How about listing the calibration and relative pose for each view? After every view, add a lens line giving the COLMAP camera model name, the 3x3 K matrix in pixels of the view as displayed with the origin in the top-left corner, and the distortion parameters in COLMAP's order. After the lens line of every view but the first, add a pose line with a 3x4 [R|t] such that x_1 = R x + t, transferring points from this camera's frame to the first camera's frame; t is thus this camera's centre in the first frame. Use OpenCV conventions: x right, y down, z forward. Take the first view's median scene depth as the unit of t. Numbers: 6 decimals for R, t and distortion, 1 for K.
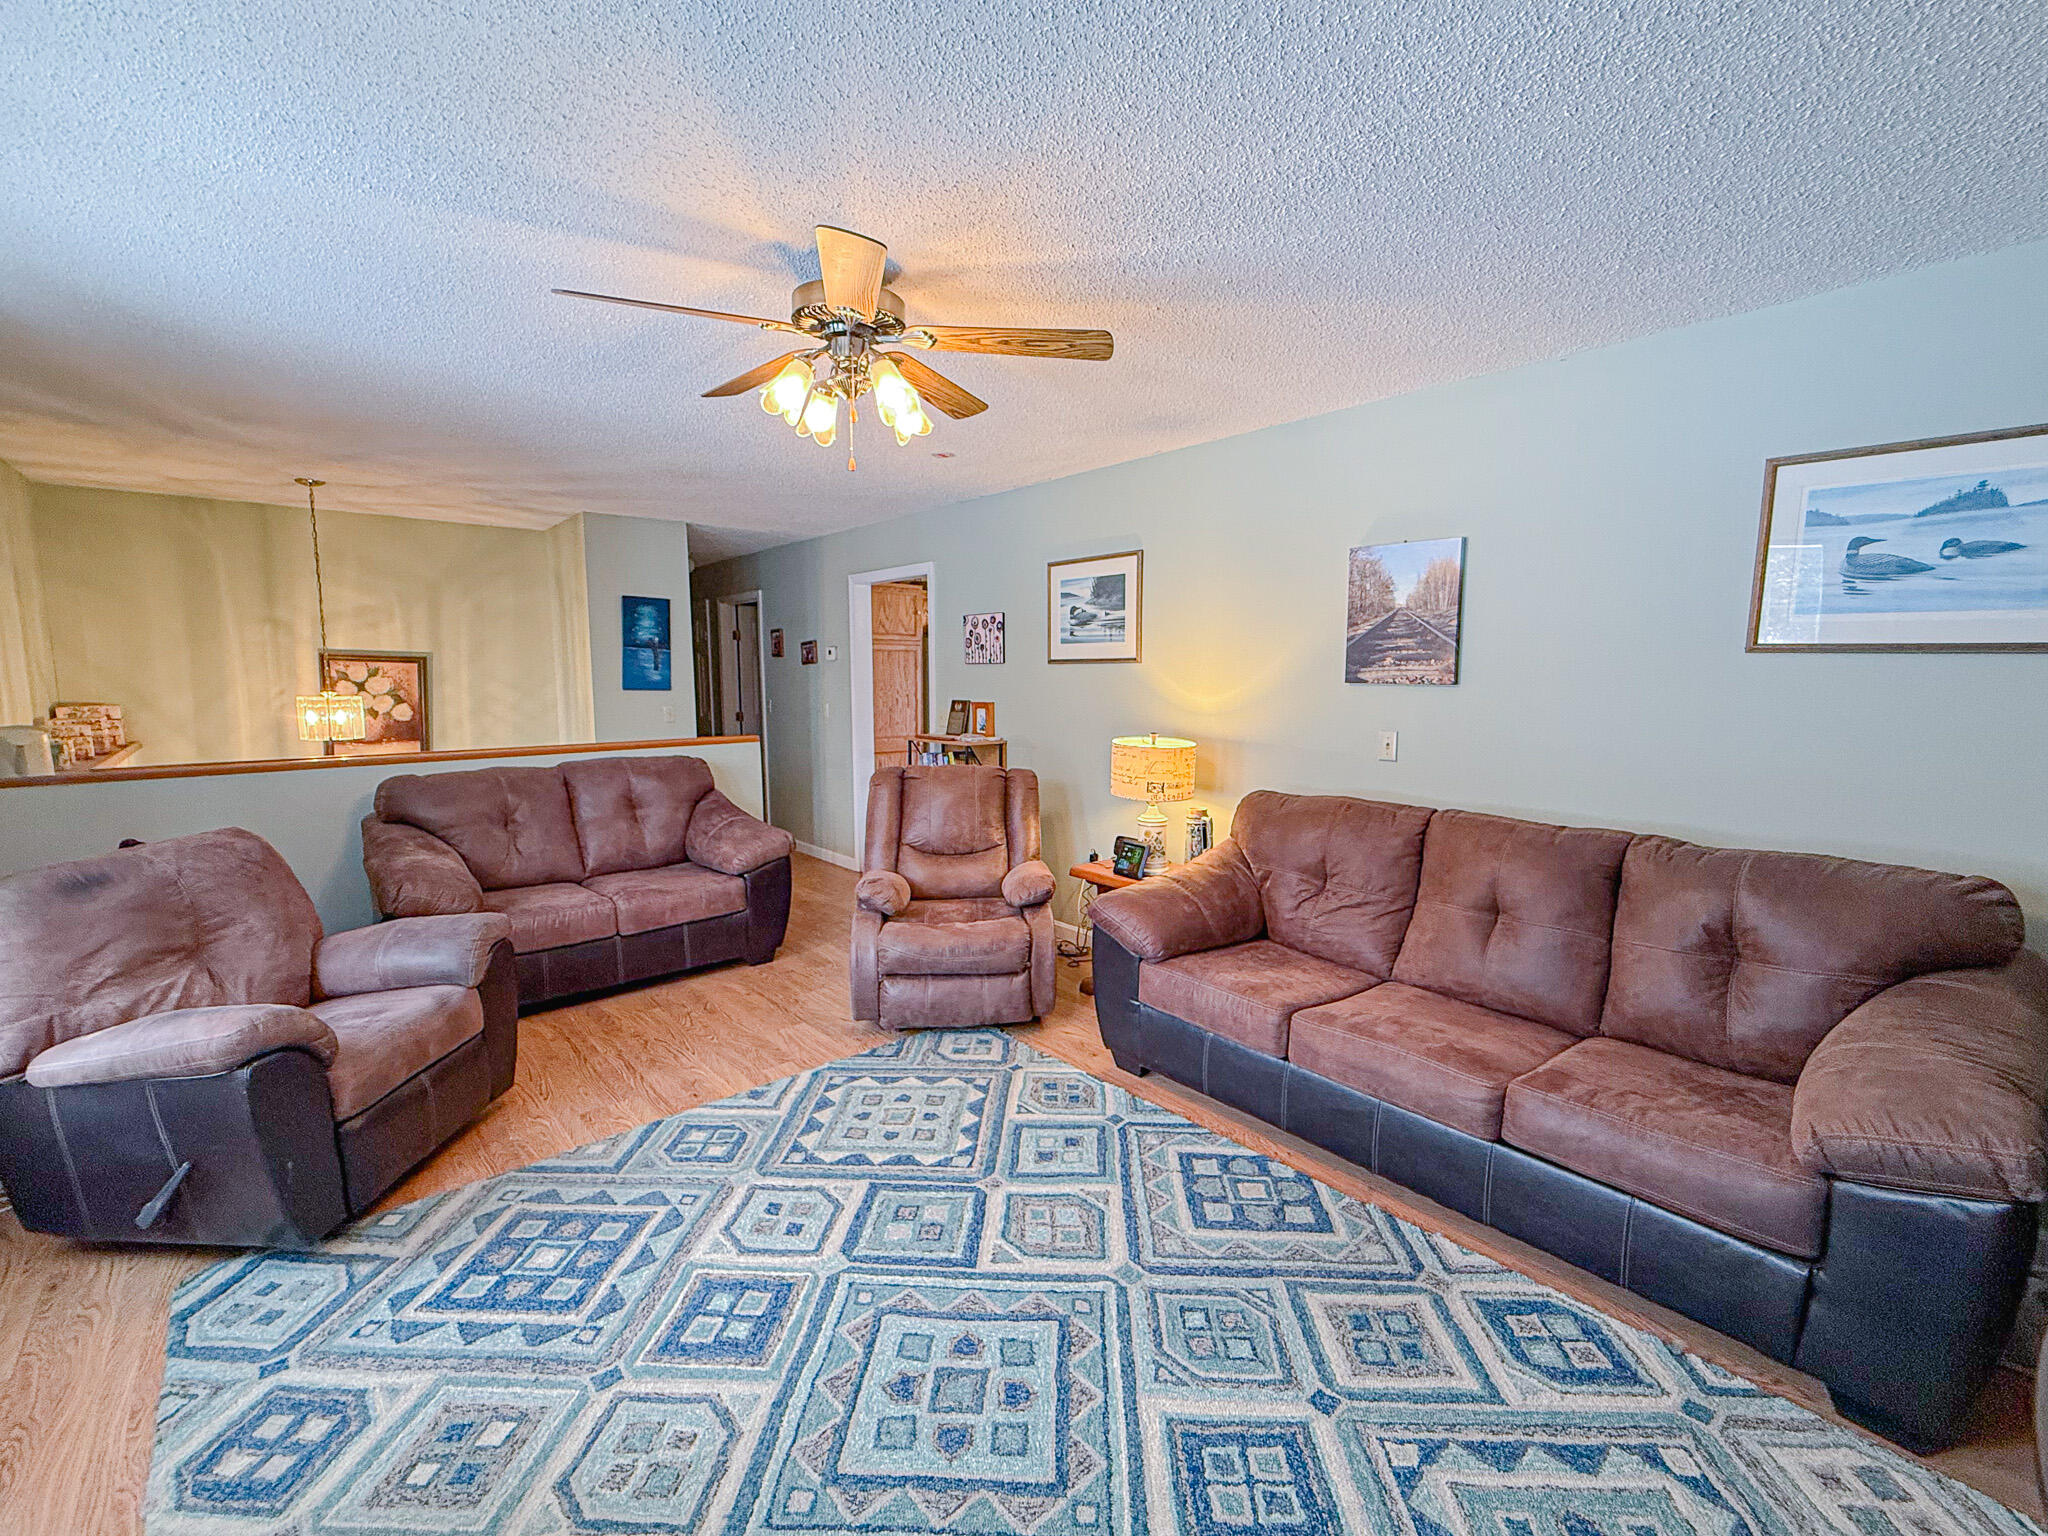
lens RADIAL K [[881.4, 0, 1024.0], [0, 881.4, 768.0], [0, 0, 1]] dist [-0.001950, 0.000057]
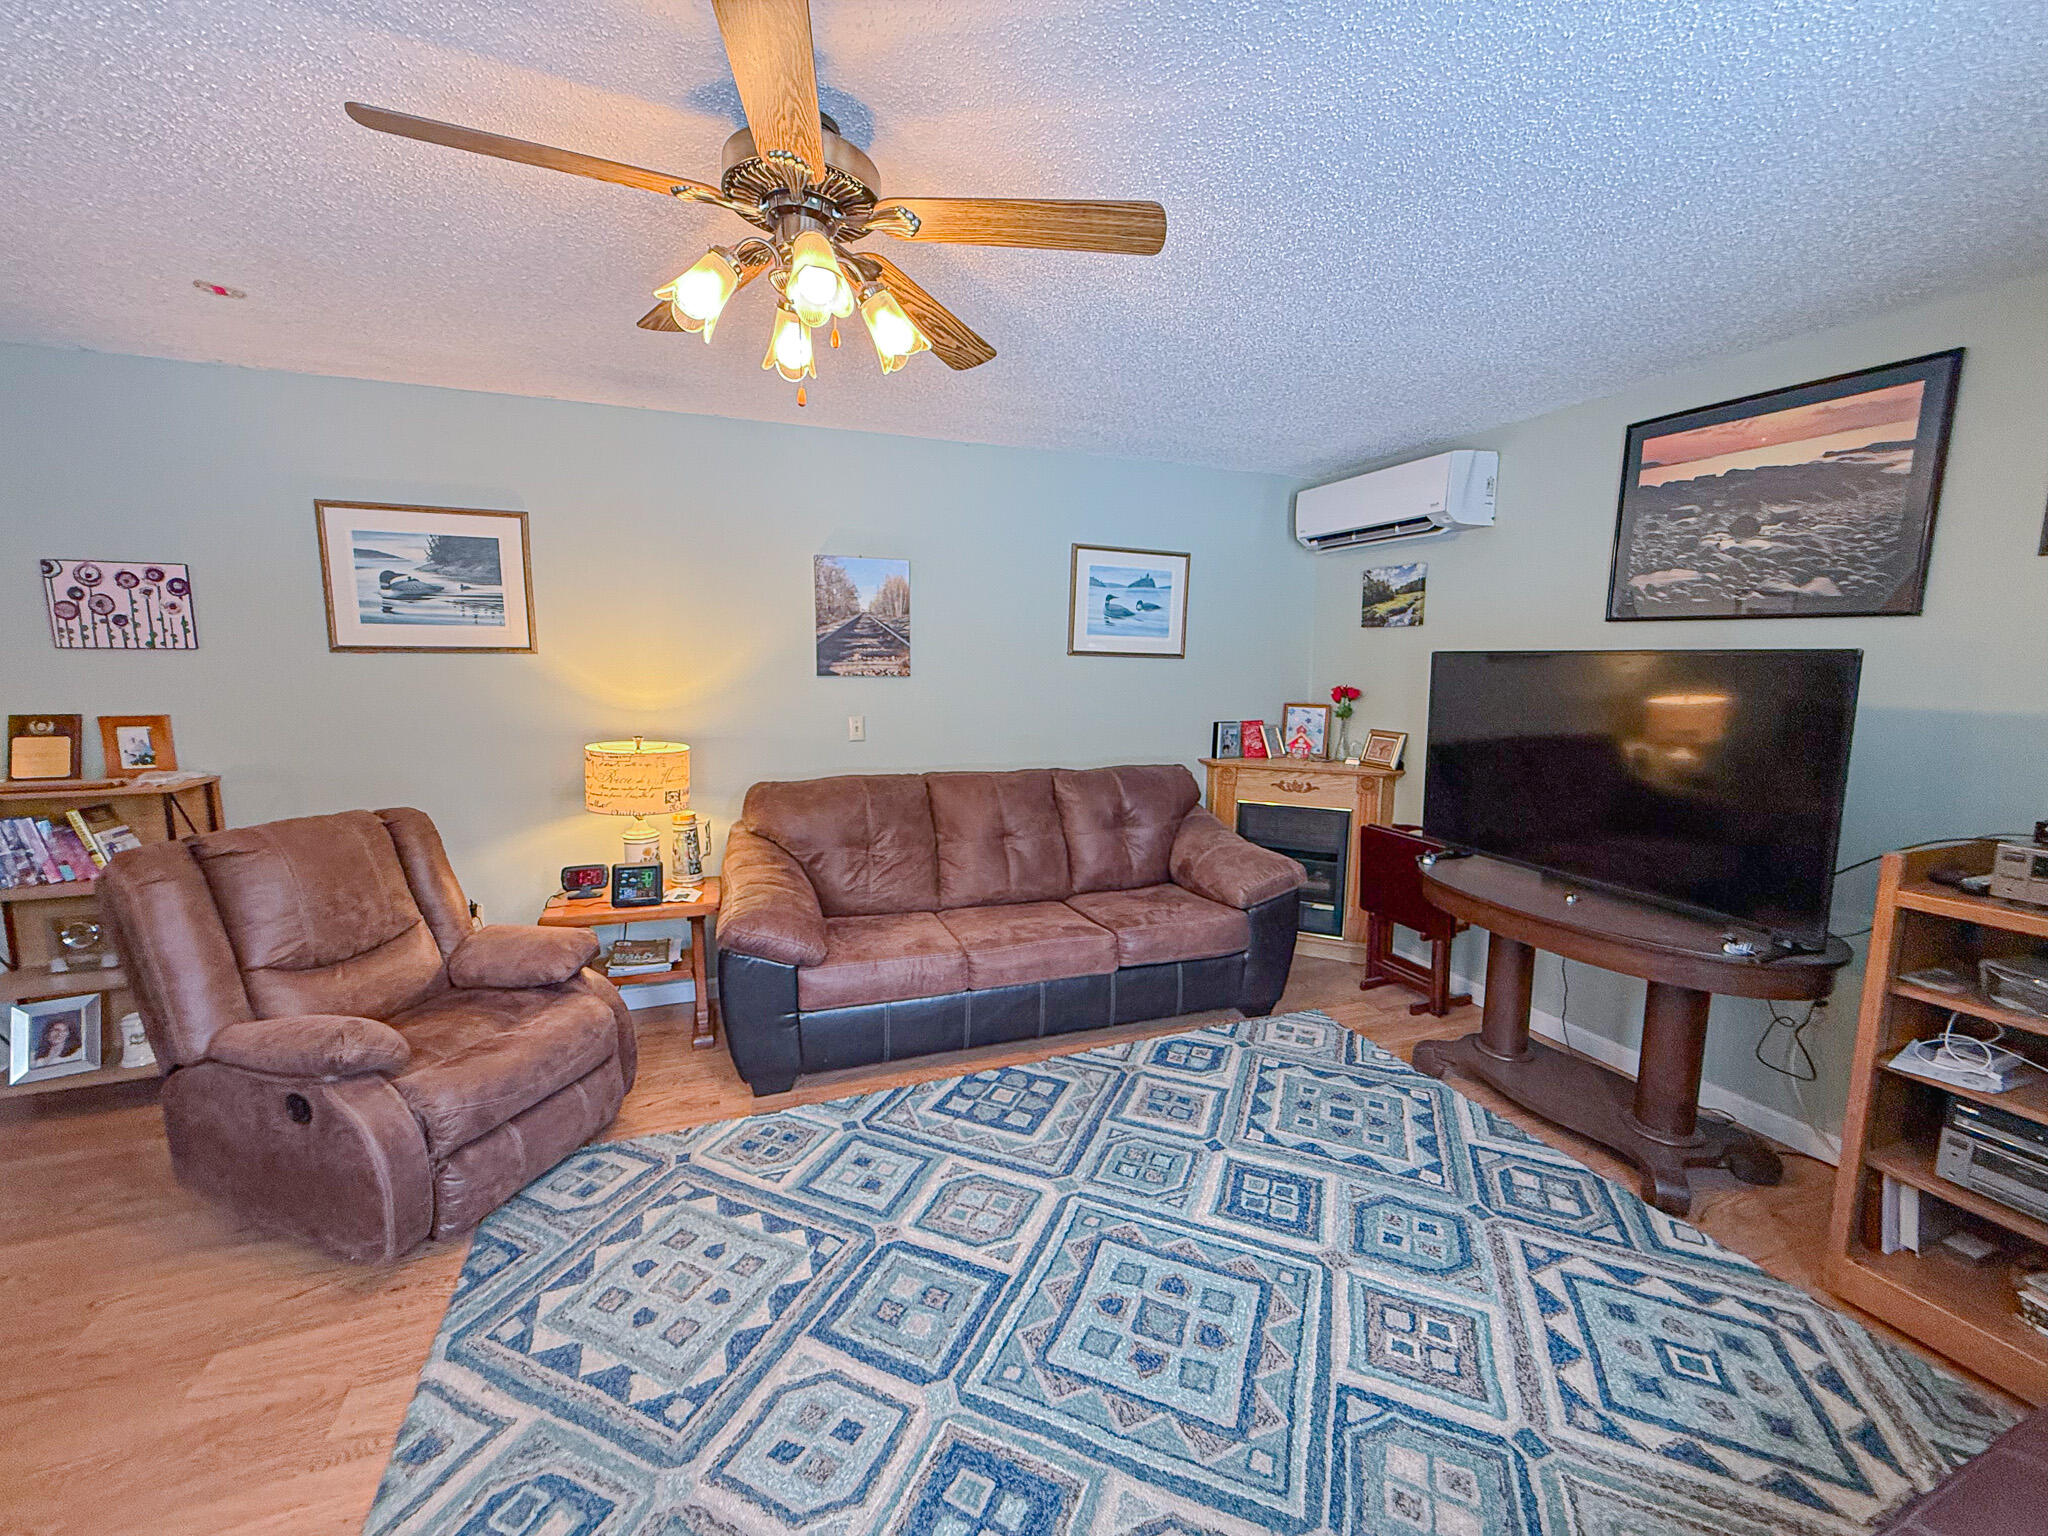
lens RADIAL K [[824.2, 0, 1024.0], [0, 824.2, 768.0], [0, 0, 1]] dist [-0.000488, 0.000003]
pose [[0.334389, -0.123016, 0.934372, -0.692291], [0.093590, 0.990878, 0.096962, -0.073841], [-0.937776, 0.055025, 0.342852, 0.516768]]
